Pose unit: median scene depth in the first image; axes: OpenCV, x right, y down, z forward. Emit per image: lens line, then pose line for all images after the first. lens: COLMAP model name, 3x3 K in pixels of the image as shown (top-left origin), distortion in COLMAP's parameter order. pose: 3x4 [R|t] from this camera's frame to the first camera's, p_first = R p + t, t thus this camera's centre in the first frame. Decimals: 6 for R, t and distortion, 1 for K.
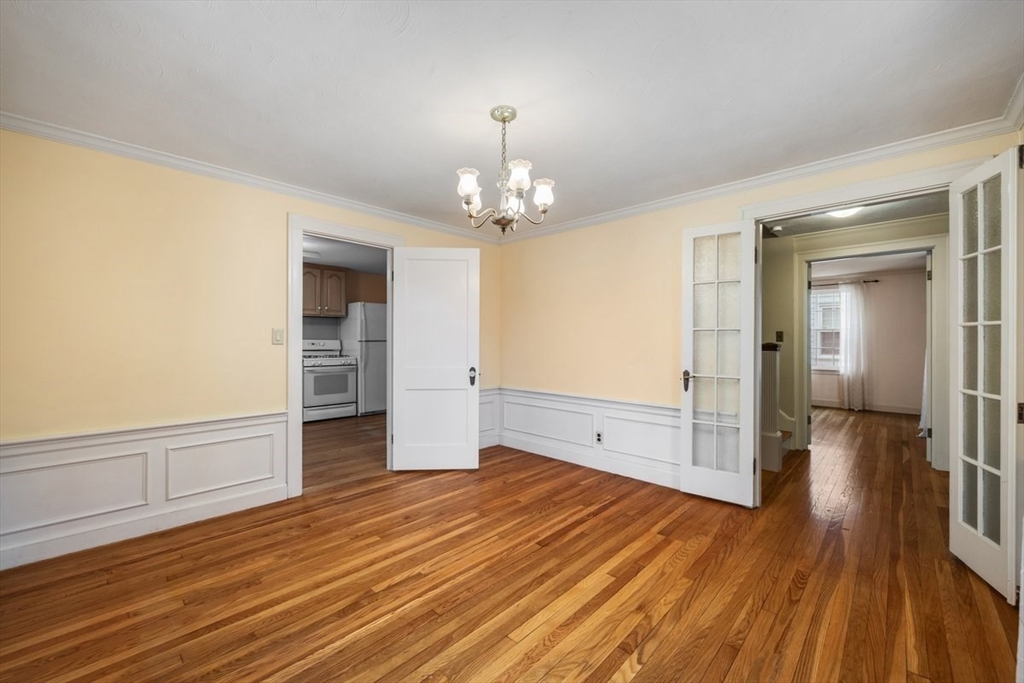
lens RADIAL K [[414.1, 0, 511.1], [0, 414.1, 339.2], [0, 0, 1]] dist [-0.001317, -0.000049]
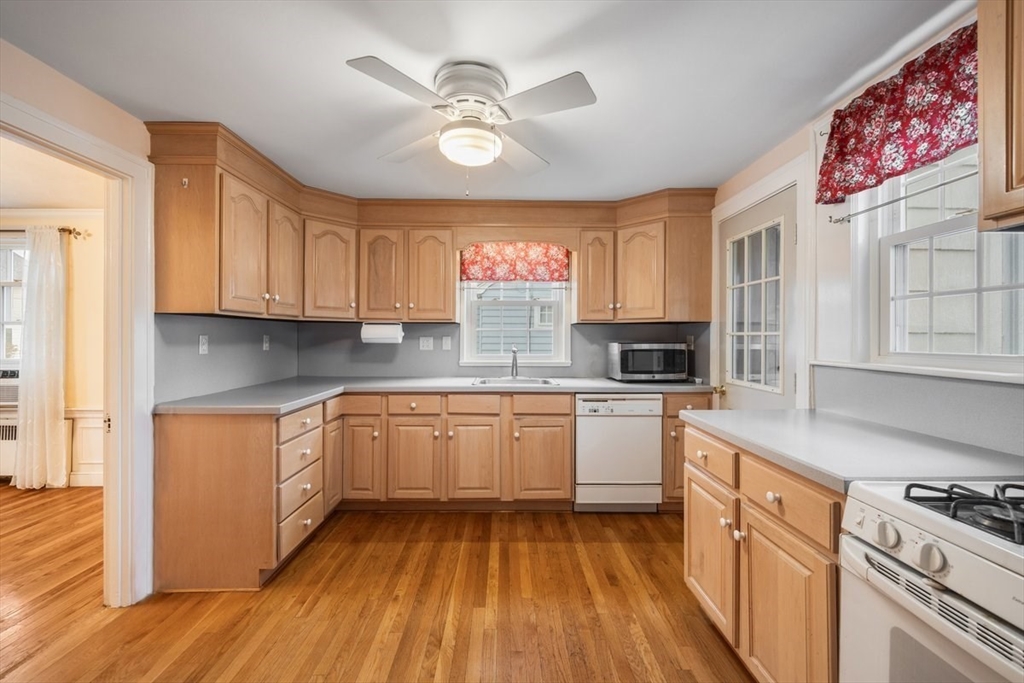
lens RADIAL K [[415.5, 0, 511.7], [0, 415.5, 337.8], [0, 0, 1]] dist [-0.001455, 0.000026]
pose [[-0.713067, -0.003548, -0.701087, -0.797651], [-0.002906, 0.999994, -0.002105, -0.037581], [0.701090, 0.000536, -0.713072, 2.955184]]
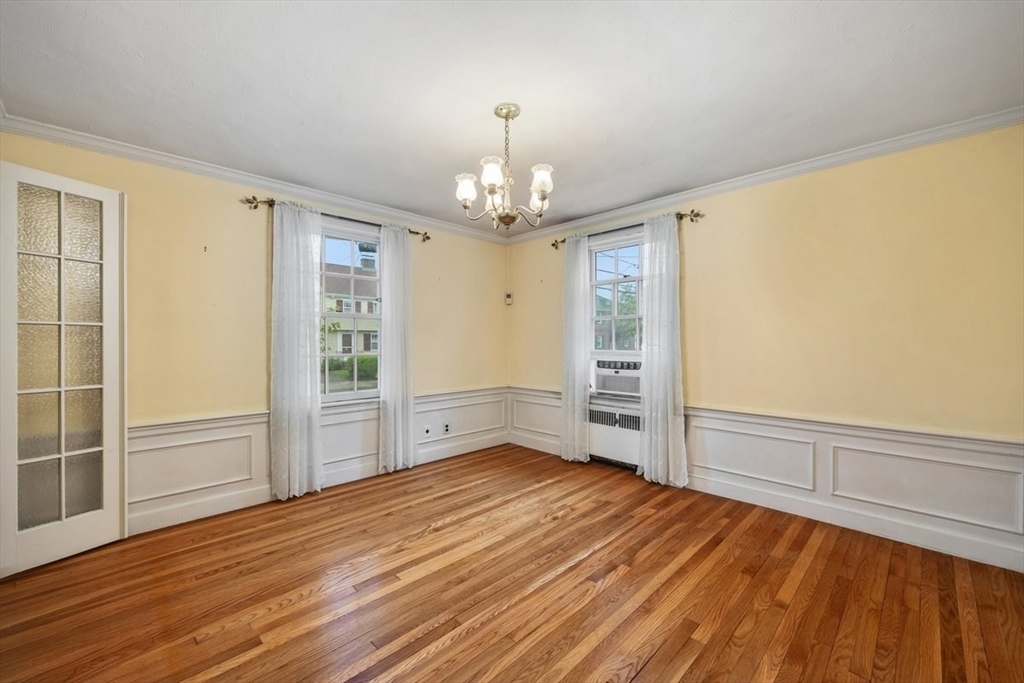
lens RADIAL K [[414.1, 0, 511.1], [0, 414.1, 339.2], [0, 0, 1]] dist [-0.001317, -0.000049]
pose [[-0.999552, 0.000992, 0.029904, -0.059554], [0.000865, 0.999991, -0.004249, 0.009821], [-0.029908, -0.004221, -0.999544, 2.062316]]
